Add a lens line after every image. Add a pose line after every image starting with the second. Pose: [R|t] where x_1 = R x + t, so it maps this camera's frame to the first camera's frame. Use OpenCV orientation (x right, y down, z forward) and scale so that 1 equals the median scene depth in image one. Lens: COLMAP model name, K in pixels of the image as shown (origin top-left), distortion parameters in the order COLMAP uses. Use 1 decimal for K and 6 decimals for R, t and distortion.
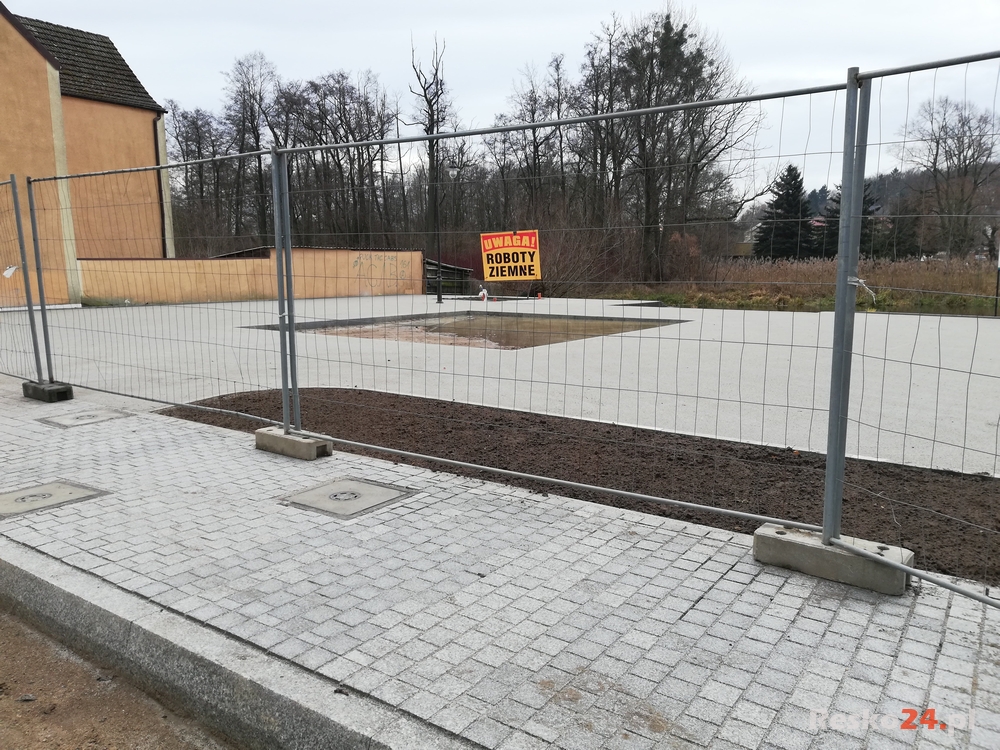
lens RADIAL K [[746.0, 0, 495.4], [0, 746.0, 378.9], [0, 0, 1]] dist [0.060277, -0.083470]
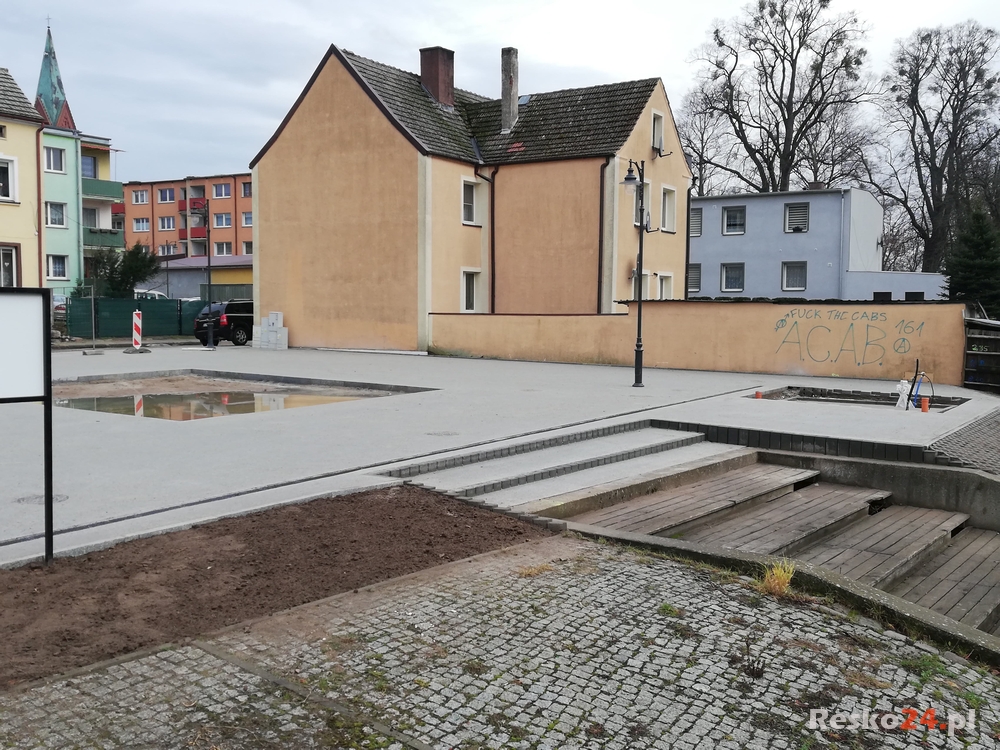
lens RADIAL K [[1090.7, 0, 500.0], [0, 1090.7, 375.0], [0, 0, 1]] dist [0.059691, -0.007375]
pose [[0.051307, 0.078895, -0.995562, 1.116368], [-0.166673, 0.983570, 0.069355, -0.198522], [0.984676, 0.162375, 0.063614, 1.005301]]
